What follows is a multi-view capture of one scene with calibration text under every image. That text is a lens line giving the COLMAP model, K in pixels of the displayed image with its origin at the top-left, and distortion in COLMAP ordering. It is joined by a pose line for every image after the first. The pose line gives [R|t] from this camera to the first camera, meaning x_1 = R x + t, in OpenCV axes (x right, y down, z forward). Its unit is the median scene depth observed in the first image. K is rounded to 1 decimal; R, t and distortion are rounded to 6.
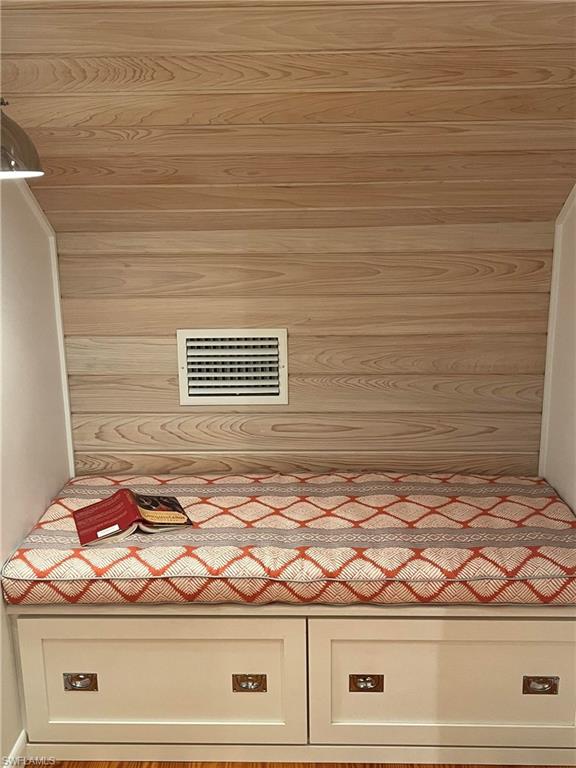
lens RADIAL K [[809.1, 0, 288.1], [0, 809.1, 386.6], [0, 0, 1]] dist [0.029336, 0.000000]
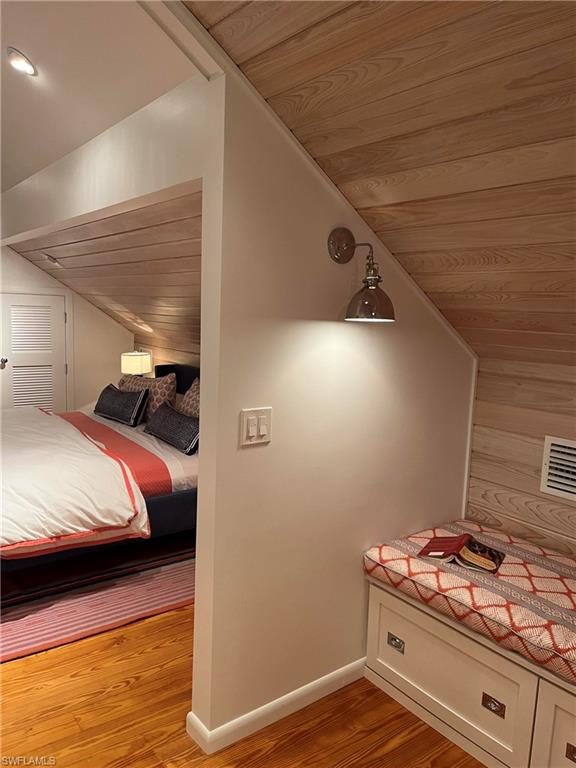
lens RADIAL K [[568.3, 0, 290.4], [0, 568.3, 384.4], [0, 0, 1]] dist [0.007545, -0.013660]
pose [[0.634163, 0.139776, -0.760460, 0.350625], [-0.235190, 0.971792, -0.017510, -0.042058], [0.736561, 0.189957, 0.649149, 0.062825]]
